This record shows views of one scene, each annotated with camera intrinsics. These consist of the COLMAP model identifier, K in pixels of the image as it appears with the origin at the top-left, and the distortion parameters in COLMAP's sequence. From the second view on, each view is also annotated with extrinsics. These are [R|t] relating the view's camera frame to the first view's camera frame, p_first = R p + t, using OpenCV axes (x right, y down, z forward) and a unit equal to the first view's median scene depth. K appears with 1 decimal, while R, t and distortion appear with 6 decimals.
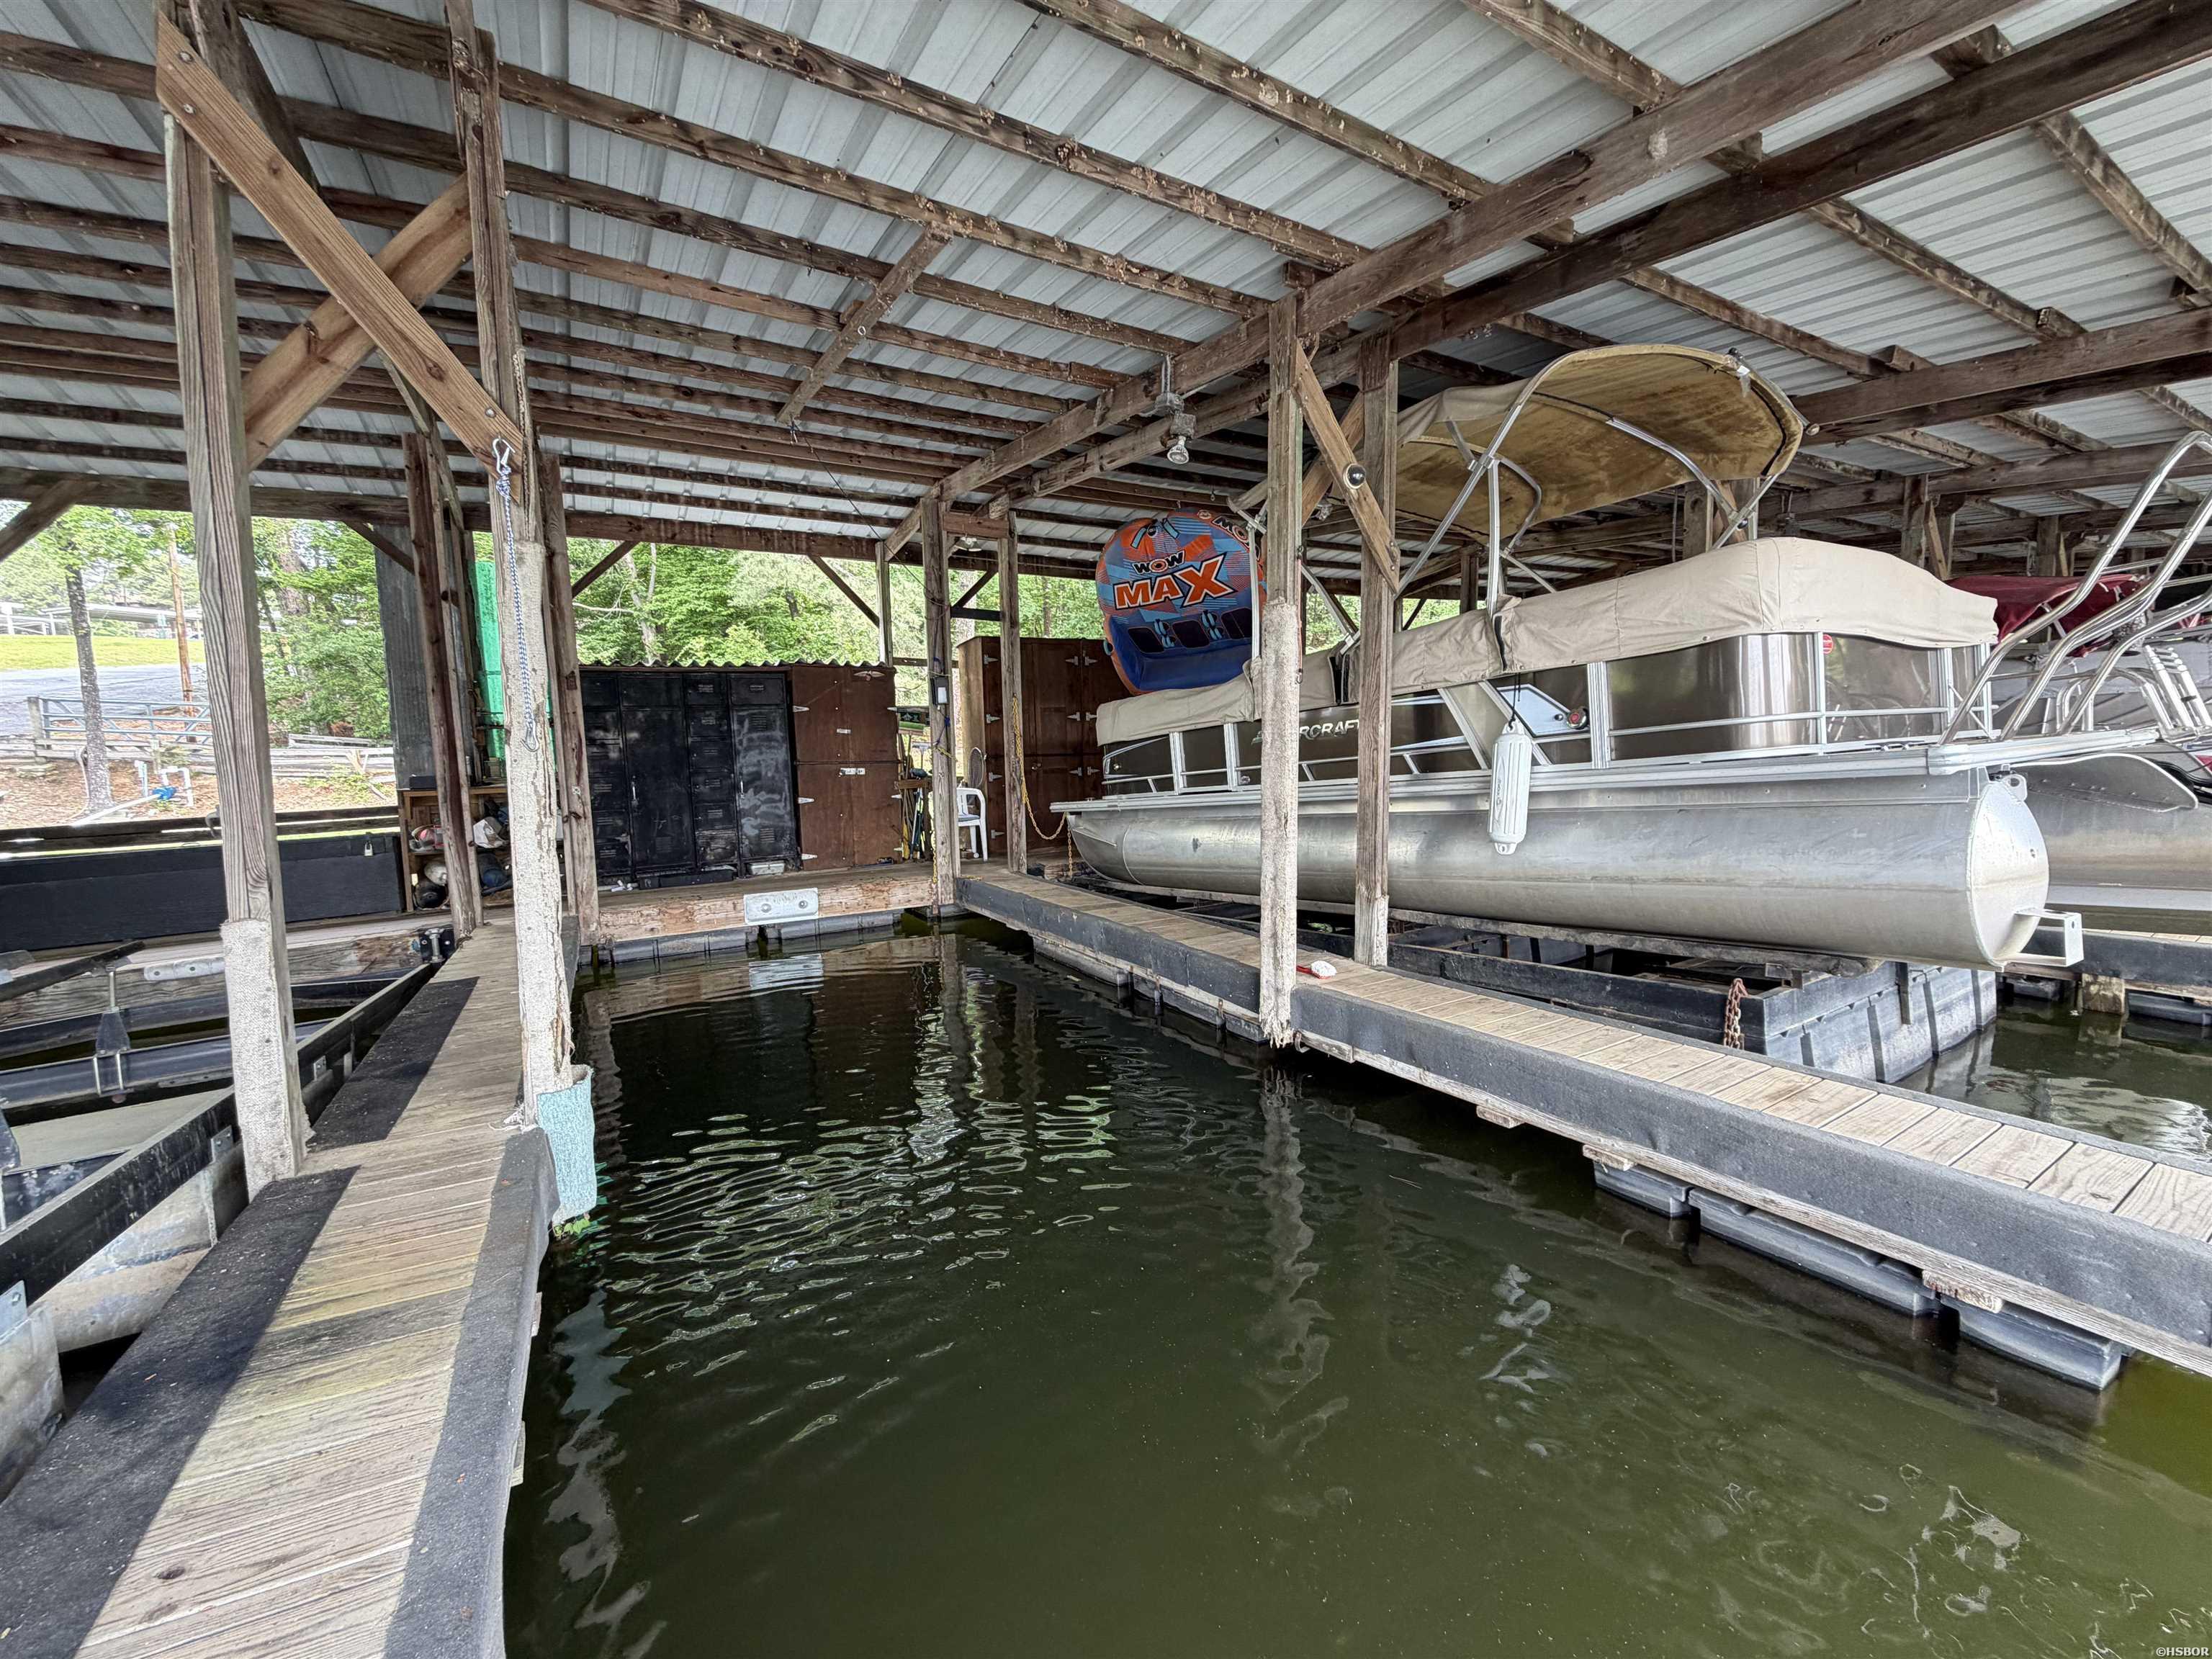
lens RADIAL K [[884.0, 0, 1102.1], [0, 884.0, 827.9], [0, 0, 1]] dist [0.003565, 0.000641]
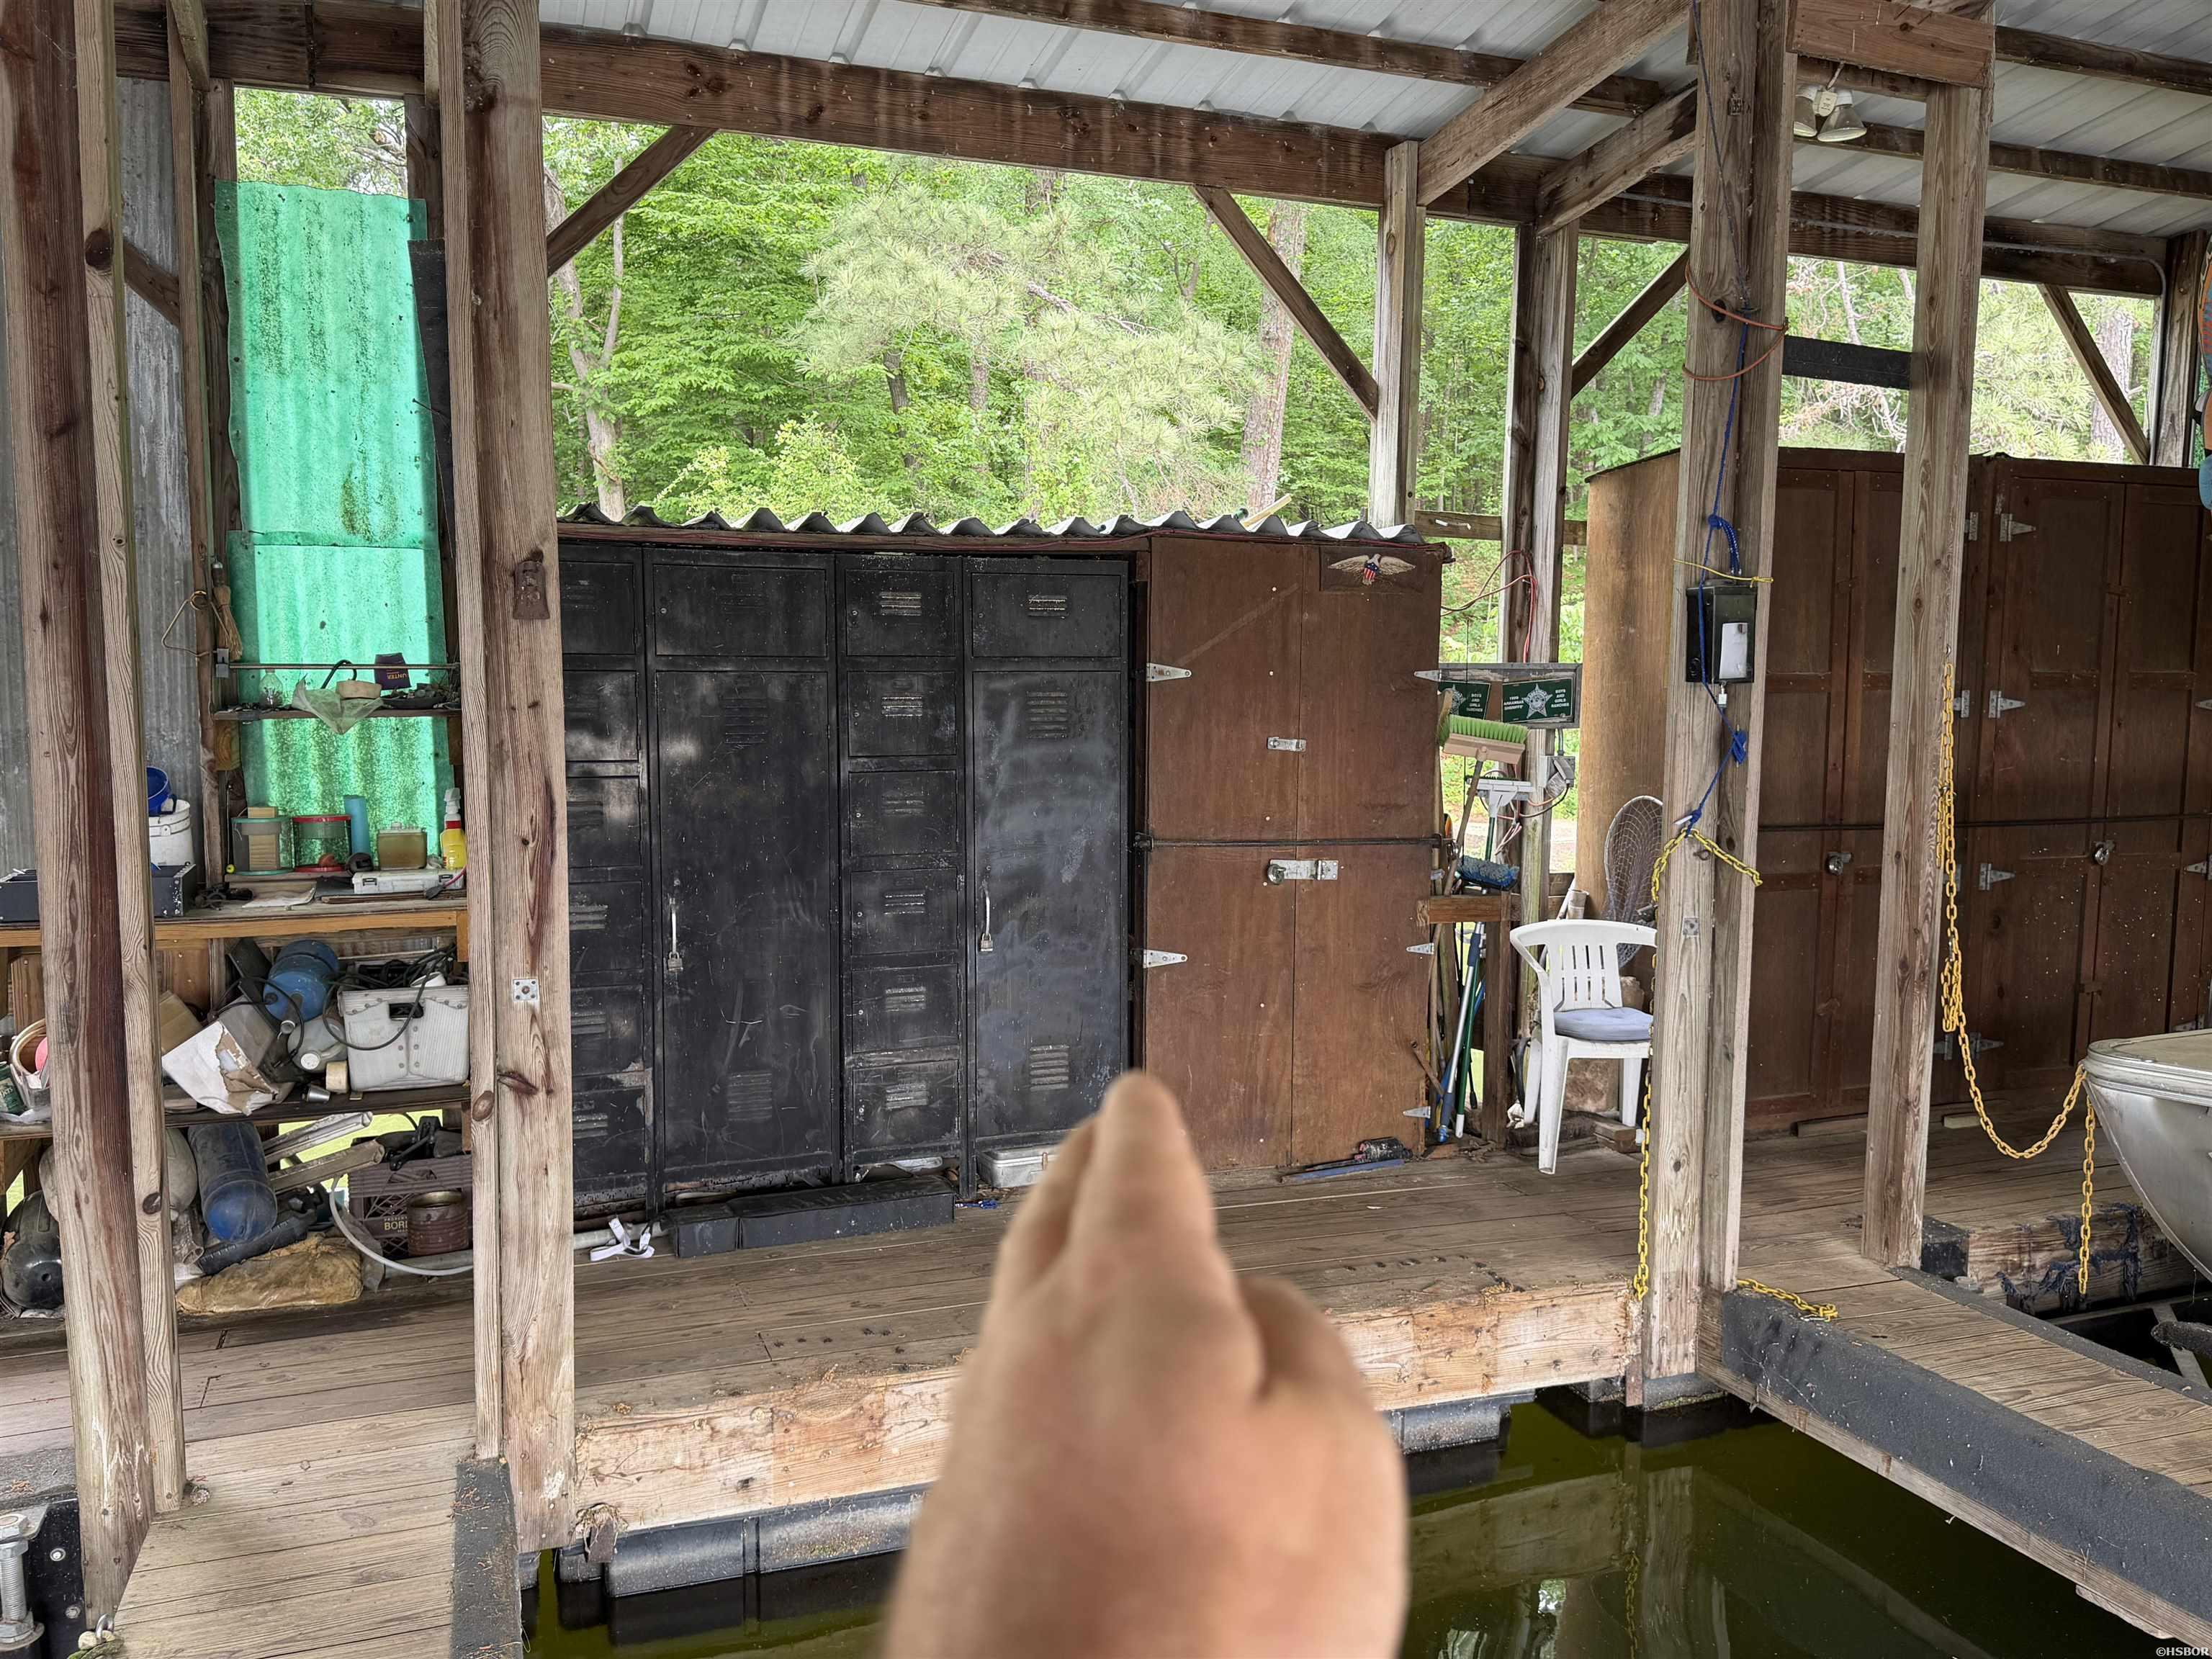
lens RADIAL K [[1723.6, 0, 1111.1], [0, 1723.6, 835.1], [0, 0, 1]] dist [0.051369, -0.034508]
pose [[0.986116, 0.050619, -0.158156, -0.267944], [-0.050201, 0.998717, 0.006642, -0.081423], [0.158289, 0.001390, 0.987392, 0.402107]]
